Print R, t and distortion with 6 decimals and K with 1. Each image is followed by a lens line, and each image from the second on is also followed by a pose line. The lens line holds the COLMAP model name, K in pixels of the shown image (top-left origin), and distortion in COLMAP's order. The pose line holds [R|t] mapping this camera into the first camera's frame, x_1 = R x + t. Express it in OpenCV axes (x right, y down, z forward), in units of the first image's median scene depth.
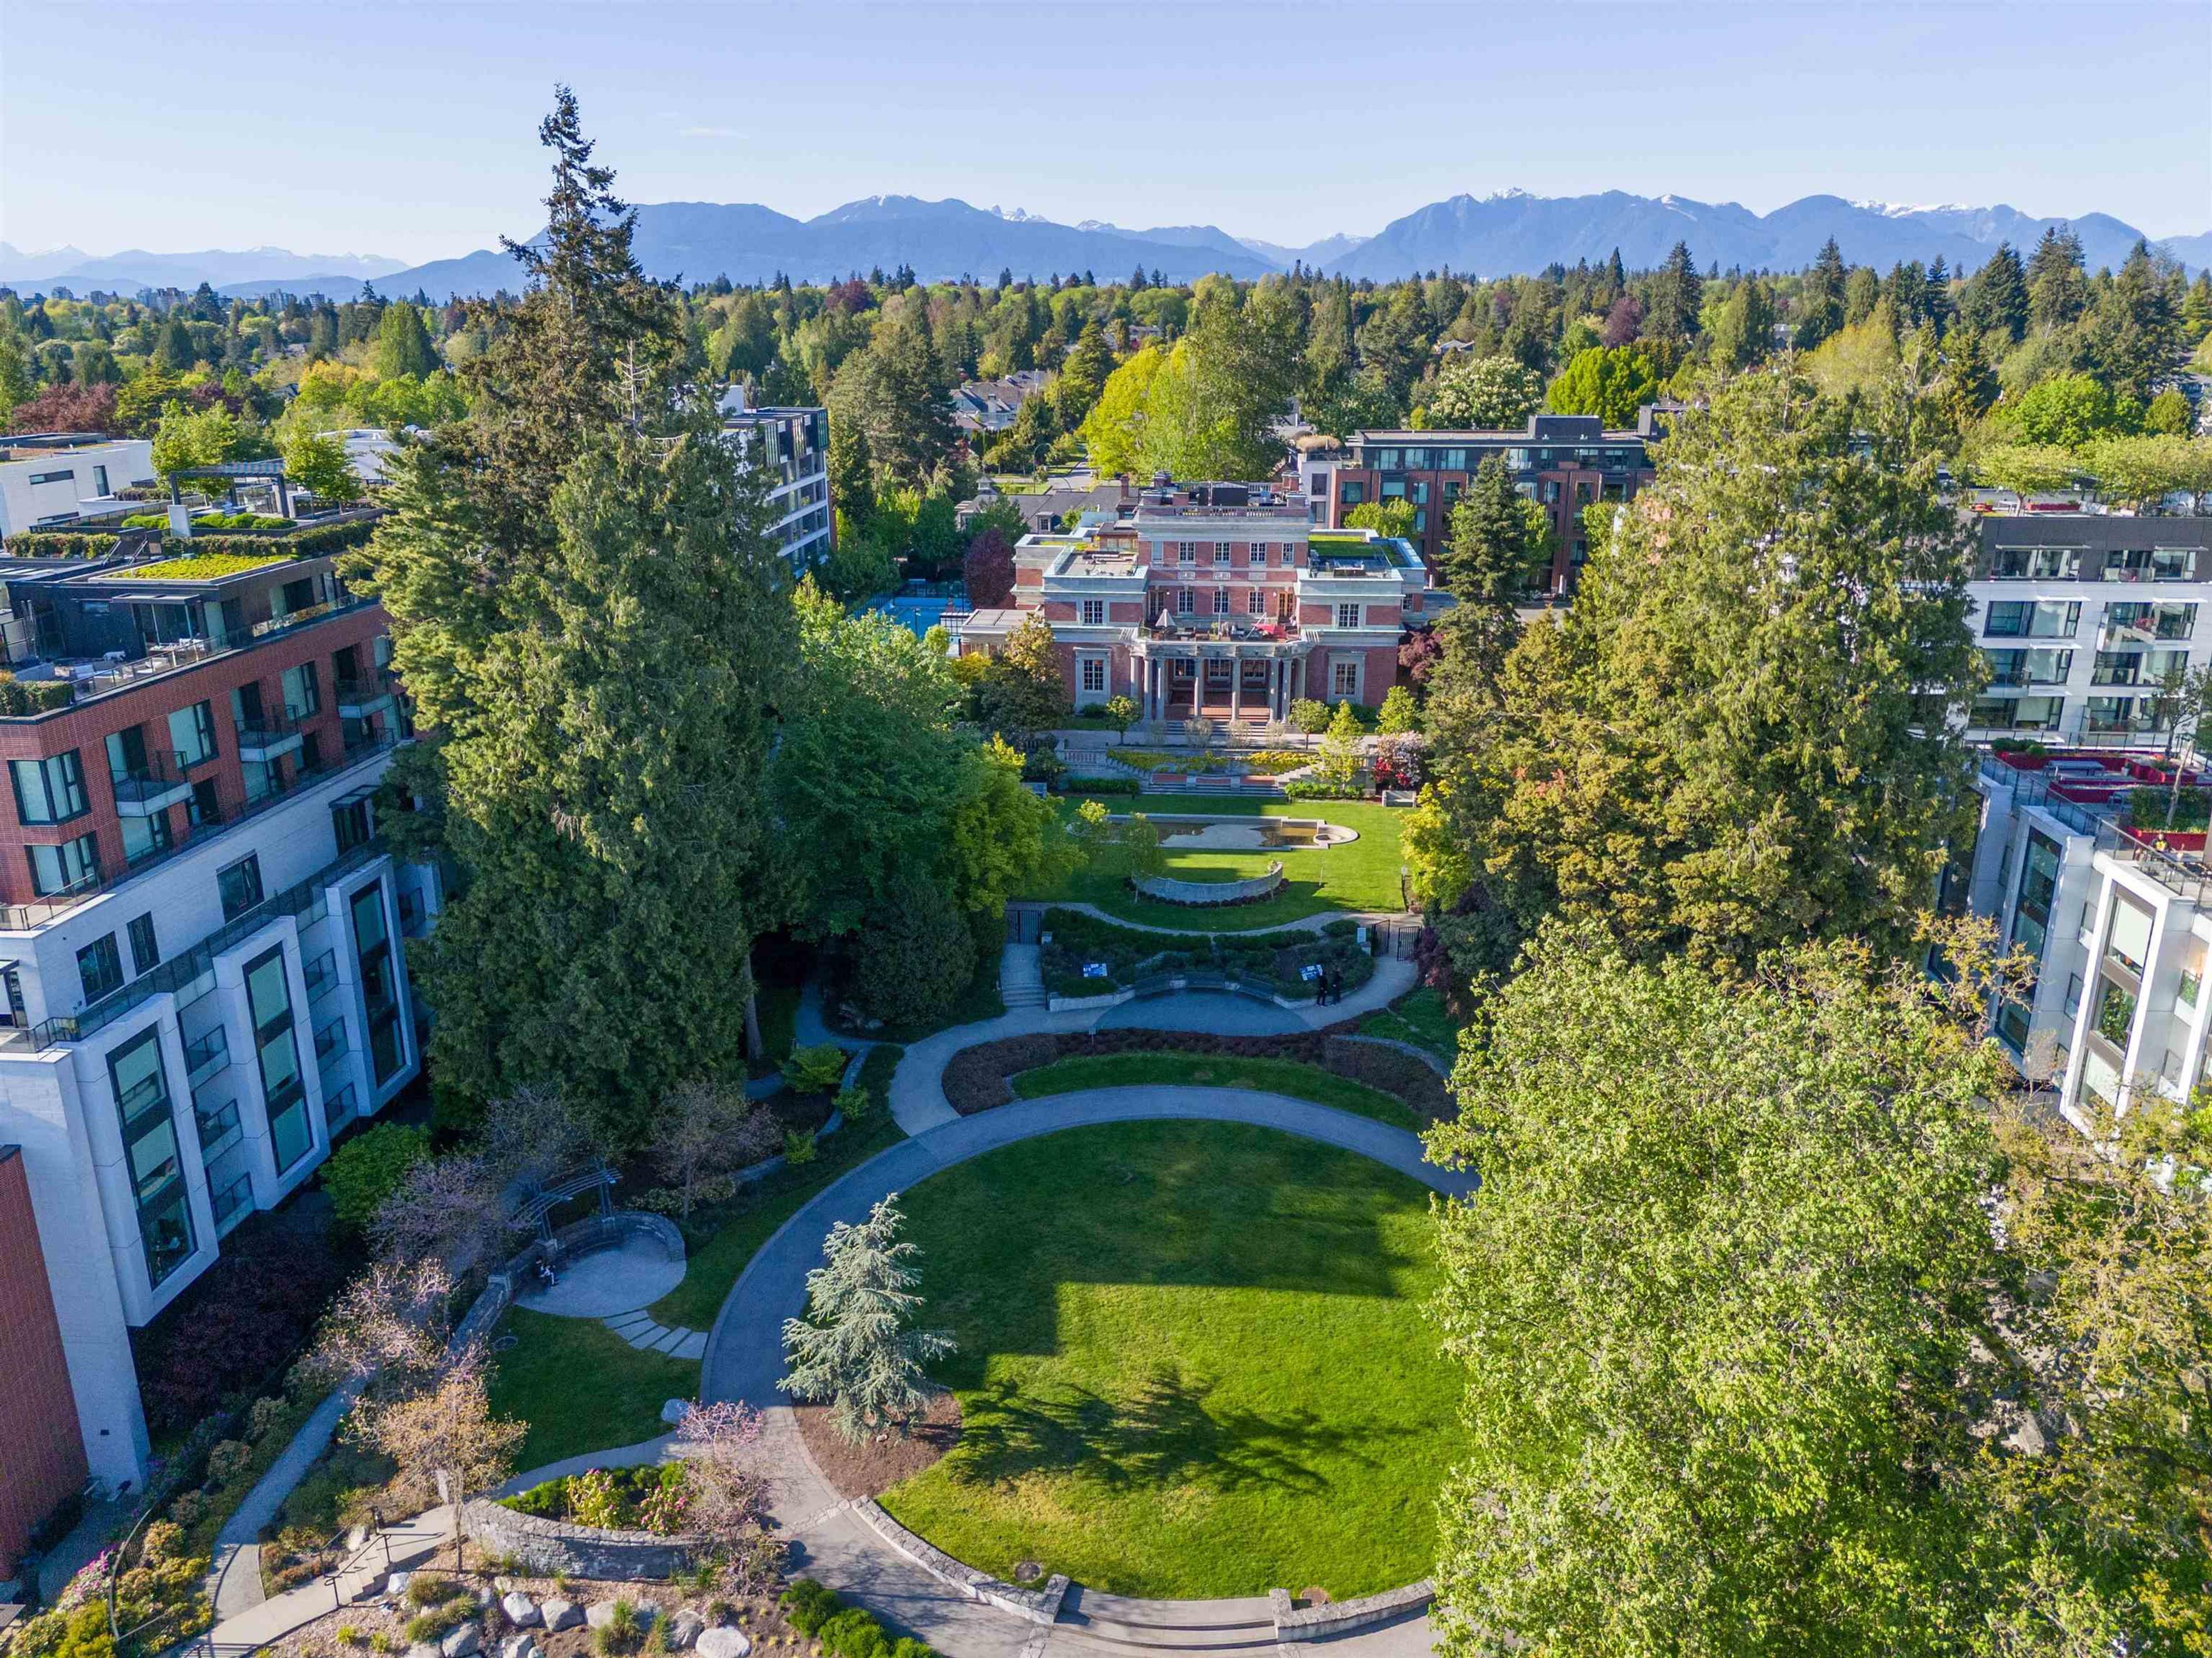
lens RADIAL K [[1628.6, 0, 1106.0], [0, 1628.6, 829.0], [0, 0, 1]] dist [0.135522, -0.150880]
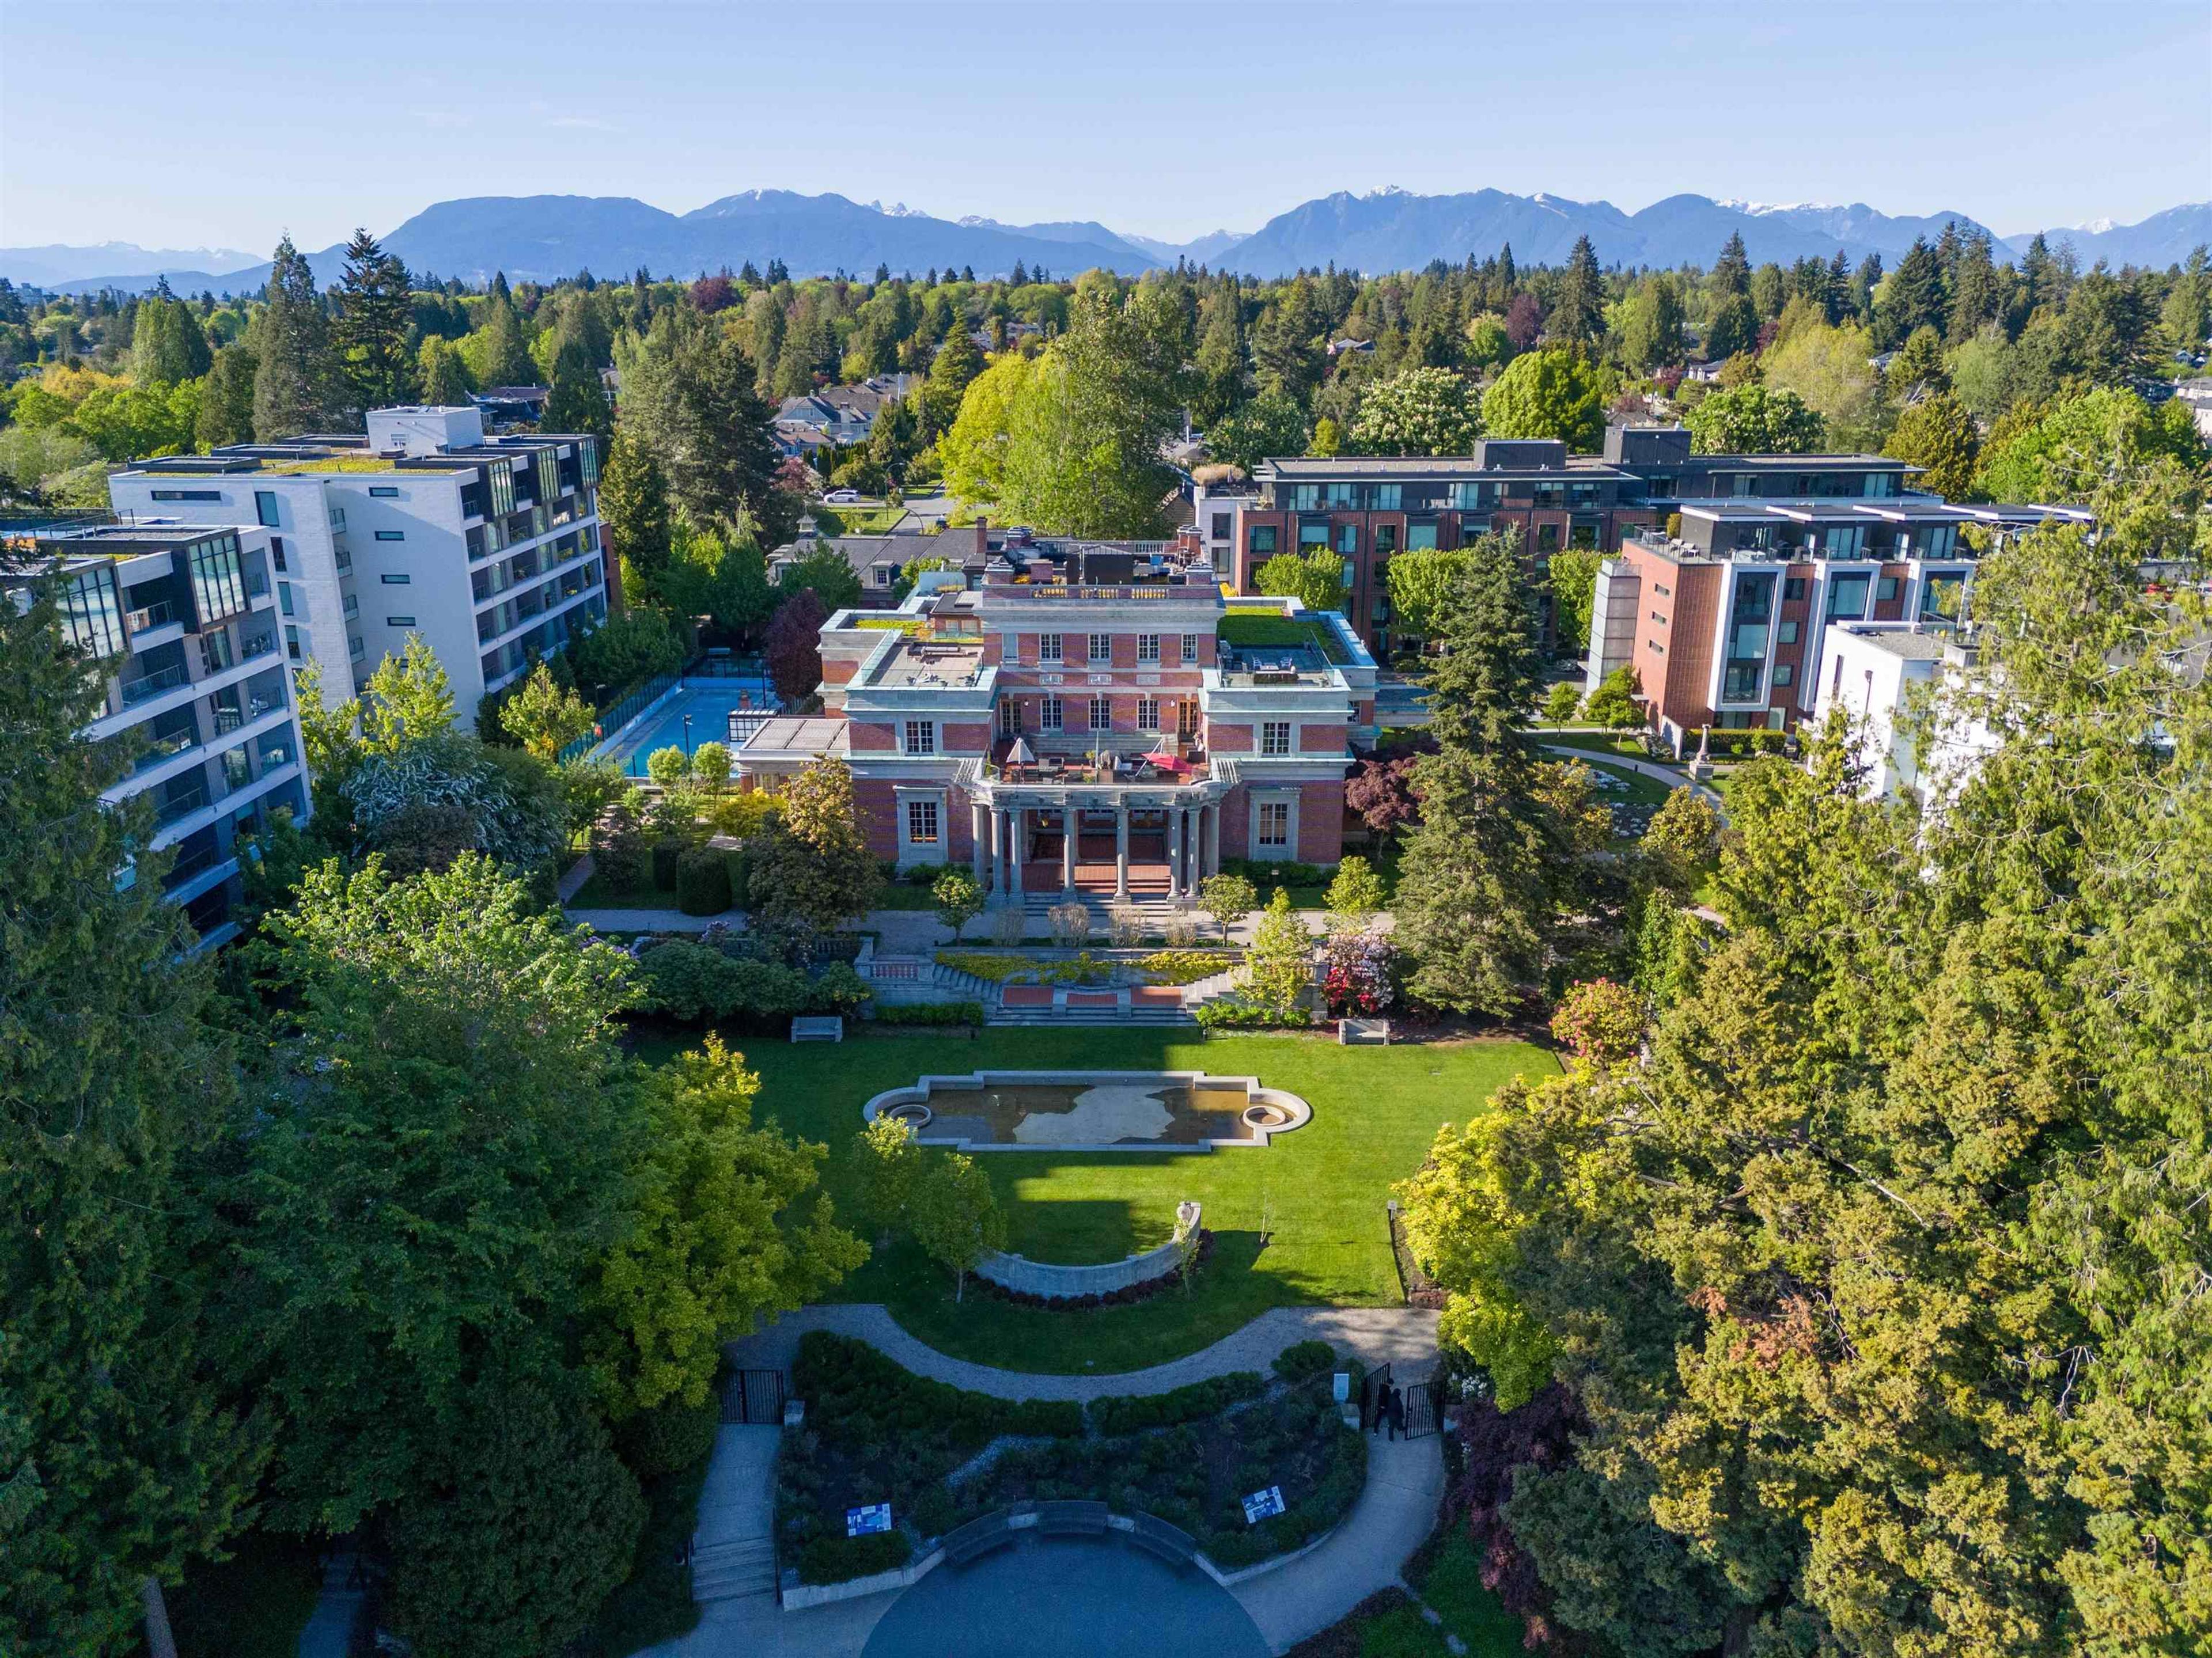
lens RADIAL K [[1662.8, 0, 1106.0], [0, 1662.8, 829.0], [0, 0, 1]] dist [0.139984, -0.181937]
pose [[0.997727, -0.022790, 0.063419, 0.021644], [0.023028, 0.999730, -0.003030, -0.073416], [-0.063333, 0.004484, 0.997982, 0.224574]]
